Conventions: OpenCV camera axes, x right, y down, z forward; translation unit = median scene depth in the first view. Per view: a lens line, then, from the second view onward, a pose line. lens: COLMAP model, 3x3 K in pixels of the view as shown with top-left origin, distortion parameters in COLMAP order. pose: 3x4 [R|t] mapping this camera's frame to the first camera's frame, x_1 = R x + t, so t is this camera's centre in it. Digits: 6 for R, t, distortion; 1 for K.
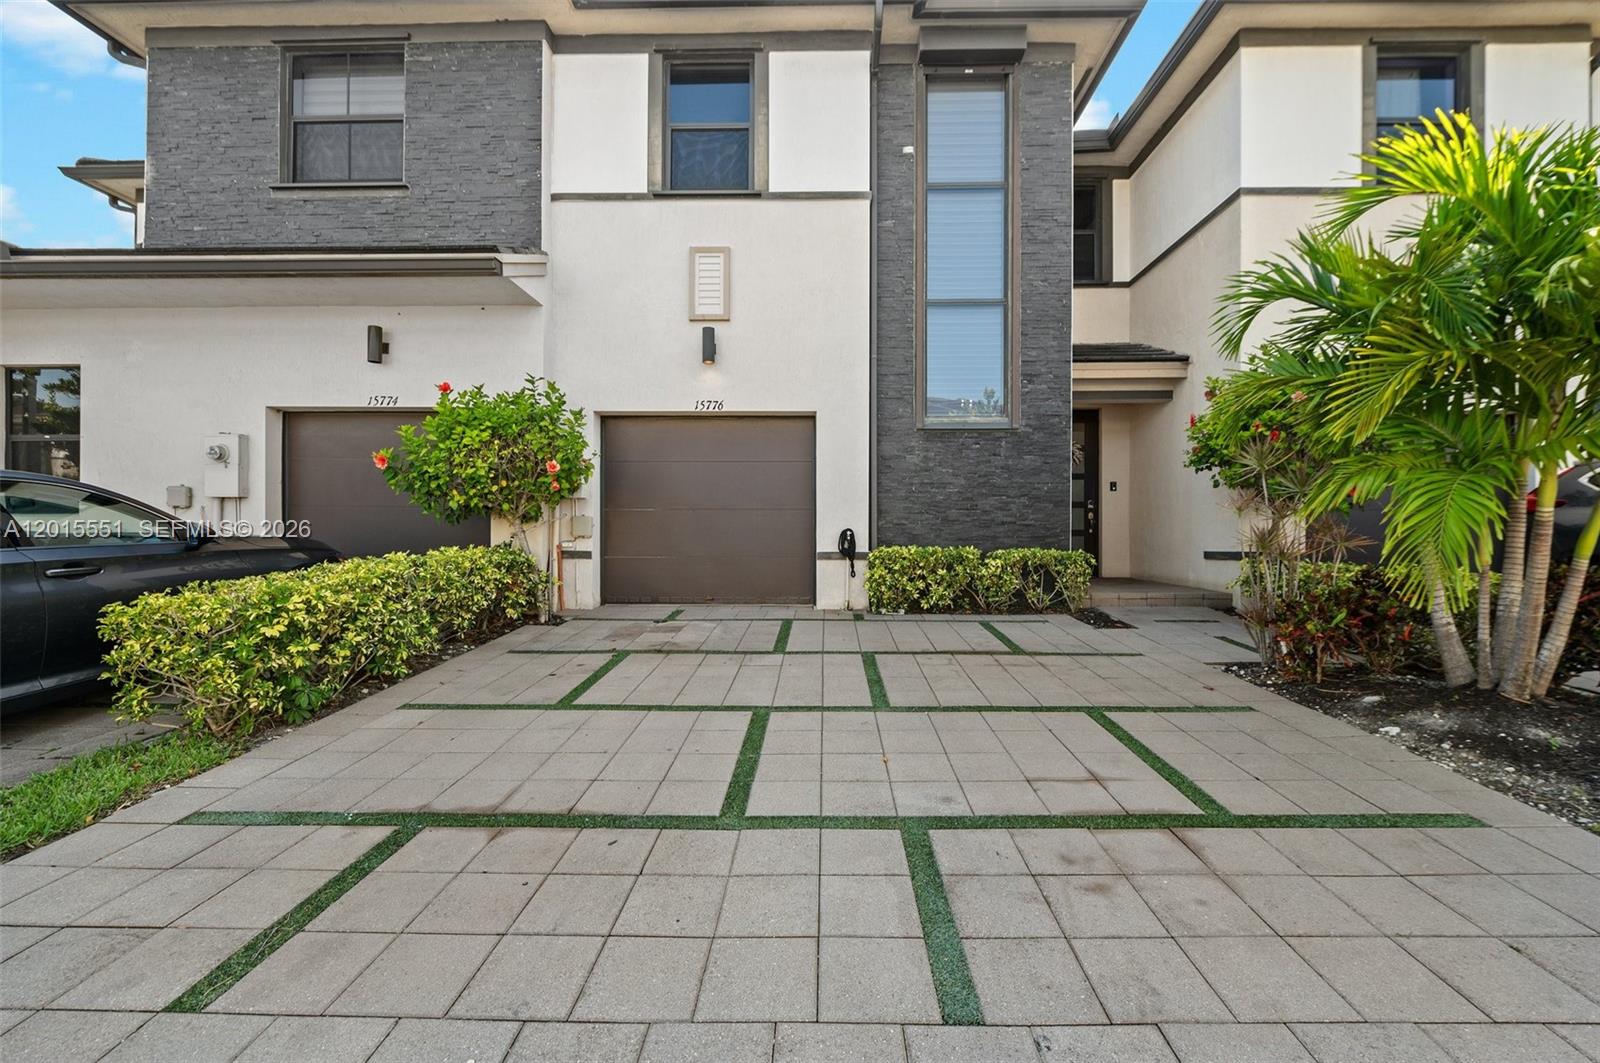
lens RADIAL K [[660.5, 0, 824.3], [0, 660.5, 537.7], [0, 0, 1]] dist [-0.003850, -0.000468]
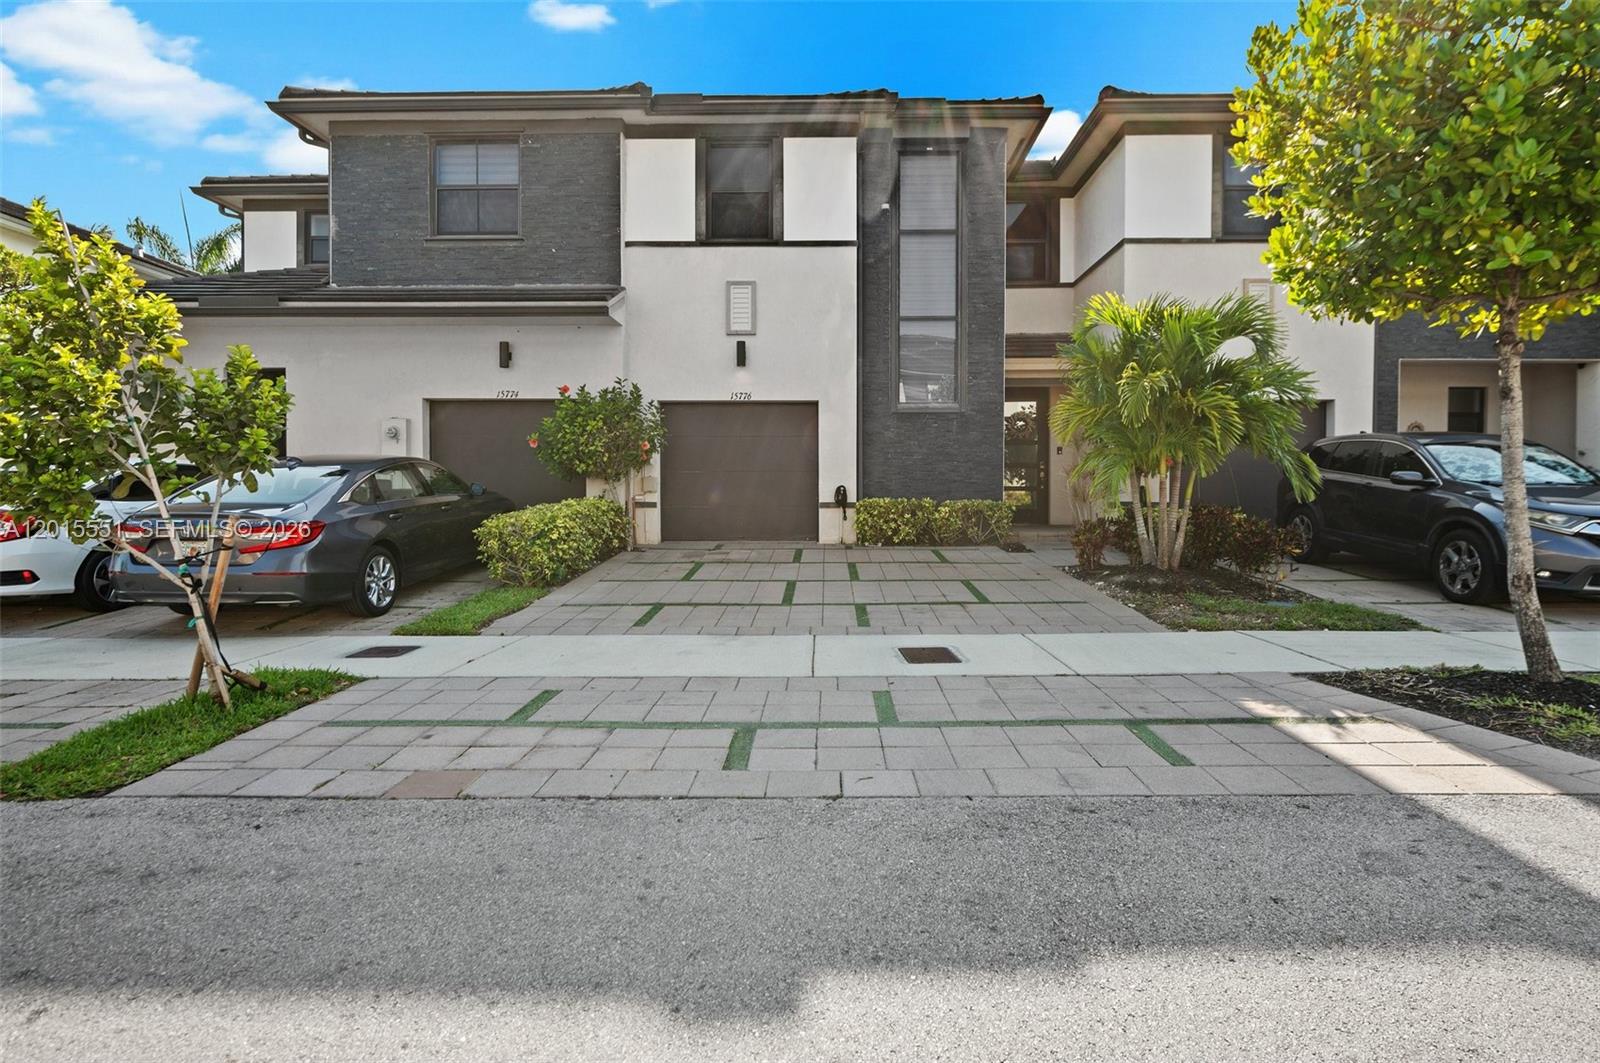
lens RADIAL K [[851.1, 0, 822.1], [0, 851.1, 538.3], [0, 0, 1]] dist [-0.004995, -0.000421]
pose [[0.999996, -0.002056, -0.001865, -0.001934], [0.002144, 0.998847, 0.047953, 0.011450], [0.001764, -0.047957, 0.998848, -0.810251]]
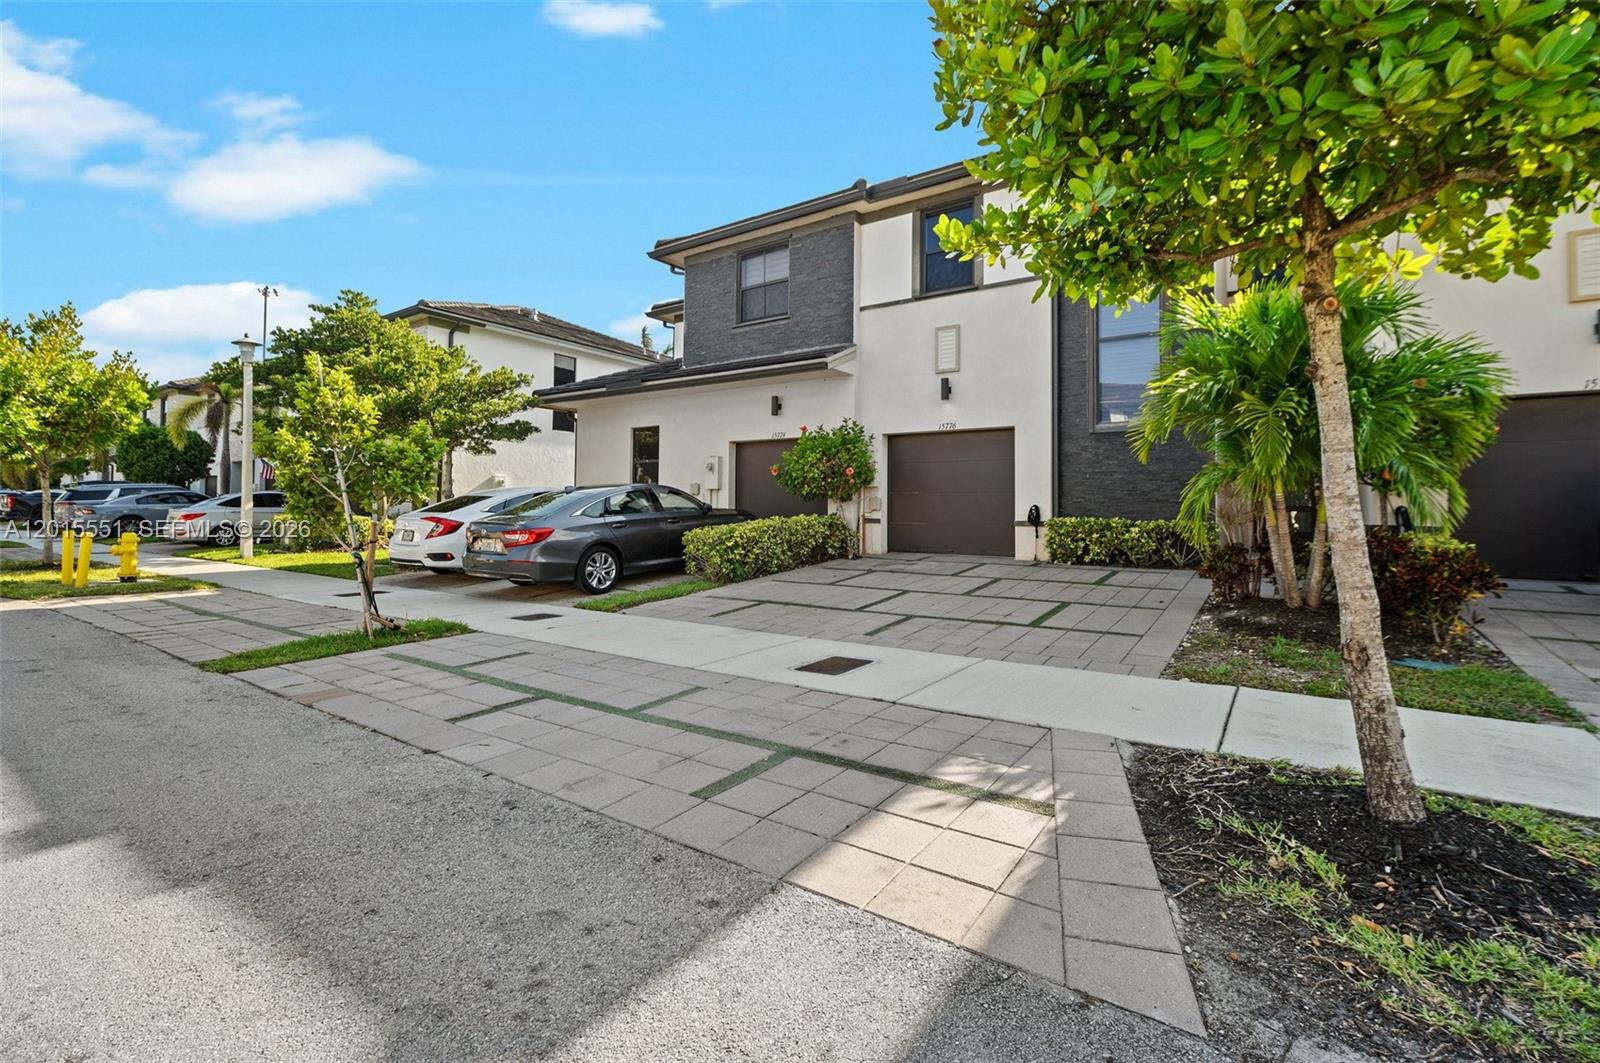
lens RADIAL K [[720.5, 0, 804.0], [0, 720.5, 506.1], [0, 0, 1]] dist [-0.003590, -0.000547]
pose [[0.825031, 0.001095, -0.565086, 0.521820], [-0.007808, 0.999925, -0.009461, 0.007565], [0.565033, 0.012218, 0.824978, -0.610762]]
